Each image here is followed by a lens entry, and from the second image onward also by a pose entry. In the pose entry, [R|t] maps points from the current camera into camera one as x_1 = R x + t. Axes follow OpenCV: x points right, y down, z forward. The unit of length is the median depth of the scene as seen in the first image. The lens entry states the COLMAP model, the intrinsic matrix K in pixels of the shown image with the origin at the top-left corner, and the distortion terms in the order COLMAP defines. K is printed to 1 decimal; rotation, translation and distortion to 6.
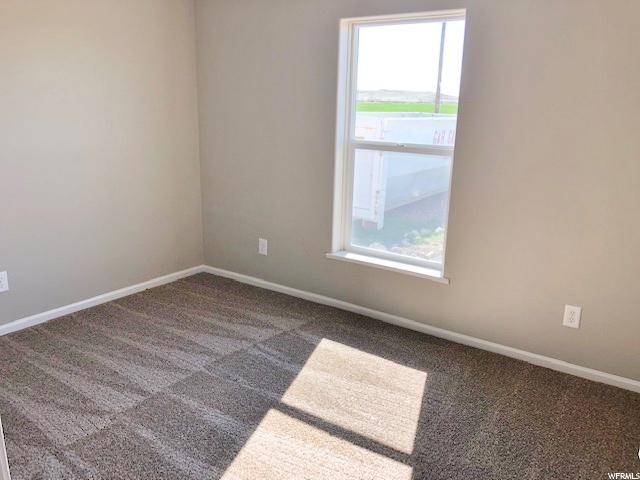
lens RADIAL K [[545.7, 0, 320.0], [0, 545.7, 240.0], [0, 0, 1]] dist [0.137449, -0.002574]
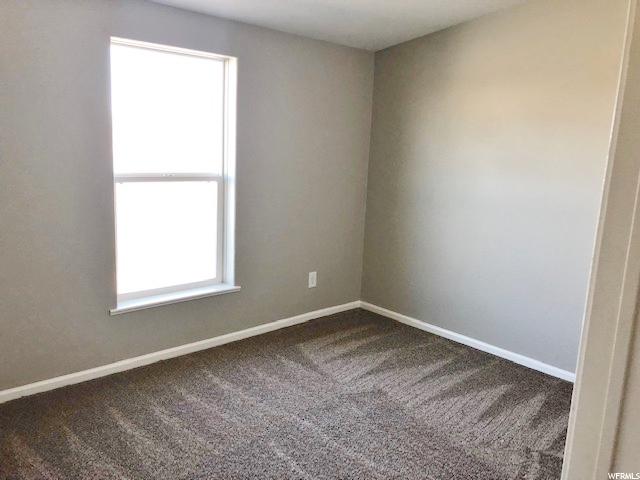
lens RADIAL K [[545.7, 0, 320.0], [0, 545.7, 240.0], [0, 0, 1]] dist [0.137449, -0.002574]
pose [[0.214460, -0.198381, 0.956374, -1.055338], [0.211740, 0.965315, 0.152755, -0.210857], [-0.953506, 0.169742, 0.249027, 0.729441]]
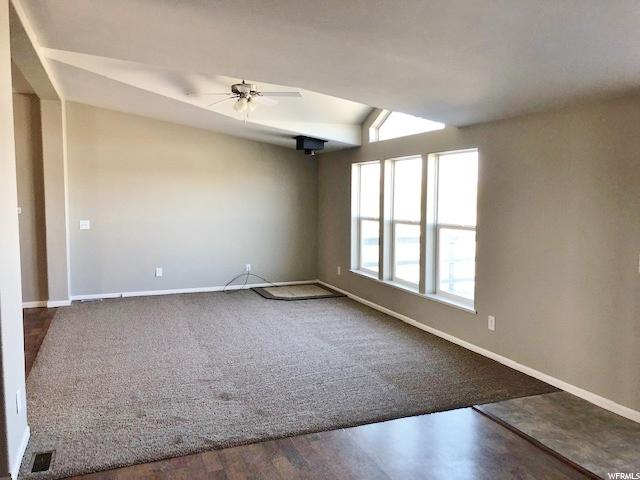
lens RADIAL K [[545.7, 0, 320.0], [0, 545.7, 240.0], [0, 0, 1]] dist [0.137449, -0.002574]
pose [[0.831351, 0.026436, -0.555119, 0.236861], [-0.124615, 0.982301, -0.139845, 0.048169], [0.541597, 0.185436, 0.819931, -0.172676]]
